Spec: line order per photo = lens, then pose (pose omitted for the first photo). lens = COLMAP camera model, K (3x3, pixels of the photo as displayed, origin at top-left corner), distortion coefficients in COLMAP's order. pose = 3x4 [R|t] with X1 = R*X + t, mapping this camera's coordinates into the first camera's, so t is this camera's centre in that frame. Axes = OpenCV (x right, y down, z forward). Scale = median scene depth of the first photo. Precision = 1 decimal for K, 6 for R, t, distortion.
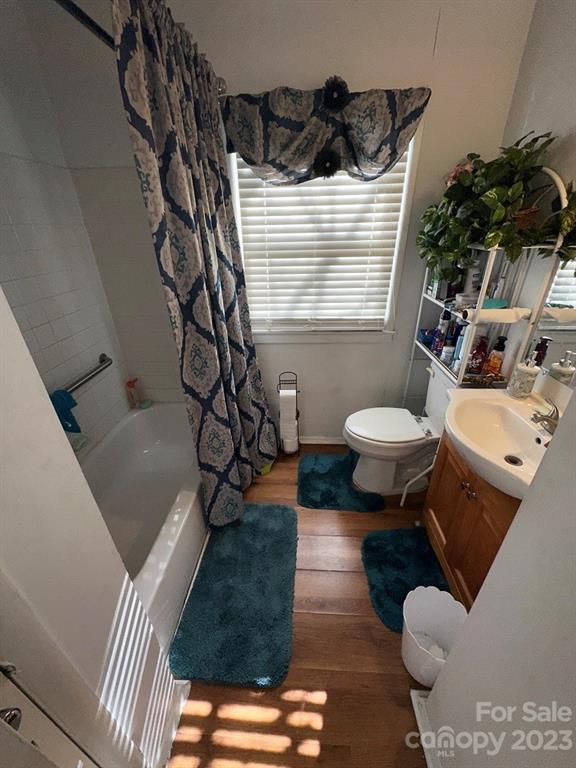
lens RADIAL K [[305.7, 0, 287.6], [0, 305.7, 384.6], [0, 0, 1]] dist [-0.000824, 0.001065]
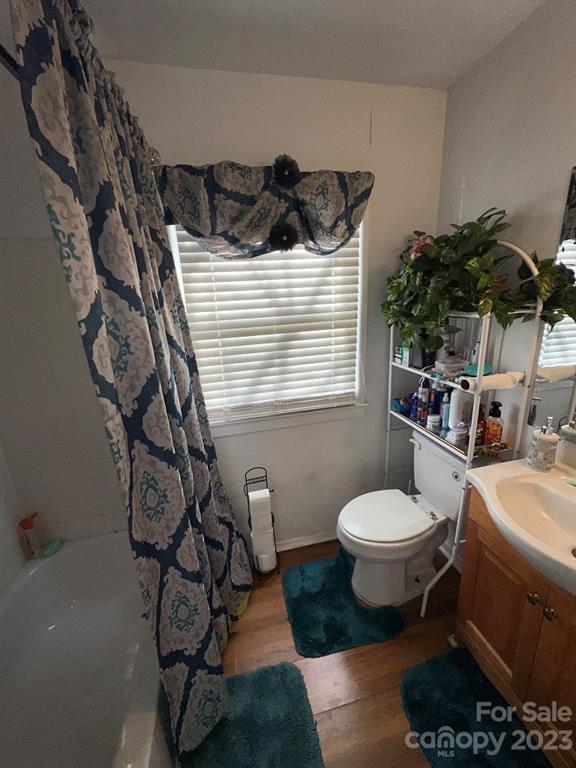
lens RADIAL K [[305.7, 0, 286.9], [0, 305.7, 384.6], [0, 0, 1]] dist [-0.000824, 0.001065]
pose [[0.962755, -0.104630, 0.249310, -0.137351], [0.154310, 0.969798, -0.188890, -0.125730], [-0.222017, 0.220326, 0.949824, 0.233265]]
